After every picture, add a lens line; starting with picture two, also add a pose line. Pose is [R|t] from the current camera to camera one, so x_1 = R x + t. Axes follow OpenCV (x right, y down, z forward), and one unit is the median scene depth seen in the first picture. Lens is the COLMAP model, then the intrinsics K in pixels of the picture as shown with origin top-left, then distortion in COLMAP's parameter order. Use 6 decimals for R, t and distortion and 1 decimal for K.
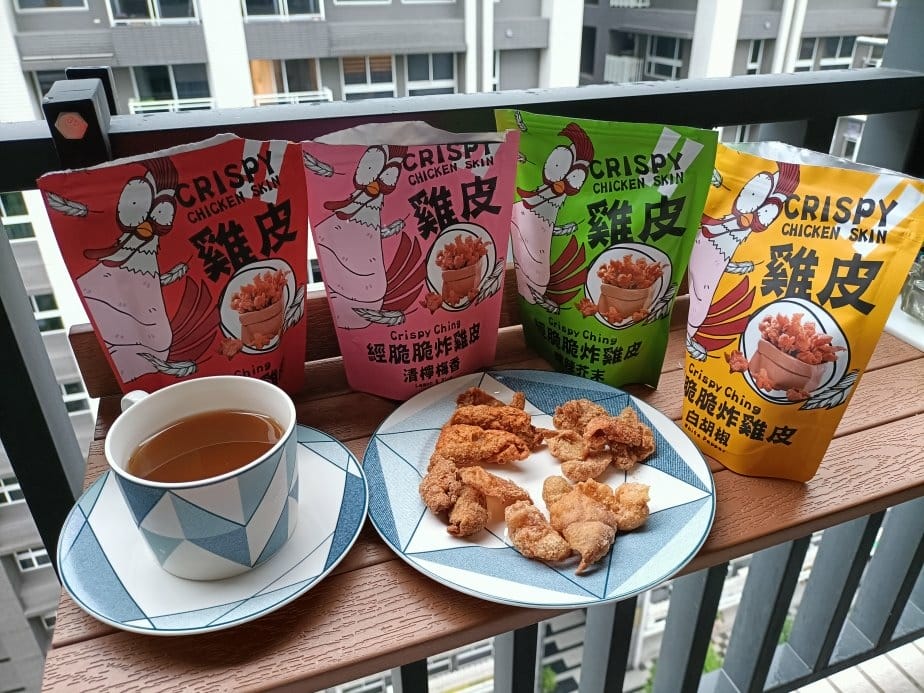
lens RADIAL K [[675.5, 0, 462.0], [0, 675.5, 346.5], [0, 0, 1]] dist [-0.006883, -0.009608]
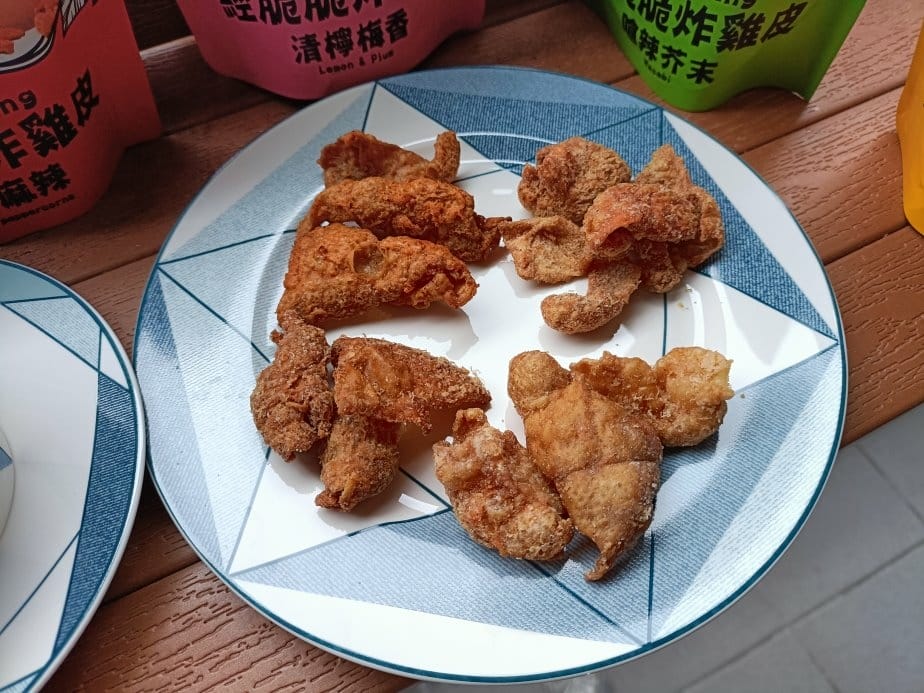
lens RADIAL K [[715.3, 0, 471.6], [0, 715.3, 348.7], [0, 0, 1]] dist [0.005927, -0.058279]
pose [[0.991927, -0.113329, 0.056906, 0.068158], [0.070786, 0.867128, 0.493030, -0.062153], [-0.105219, -0.485021, 0.868149, 0.580919]]
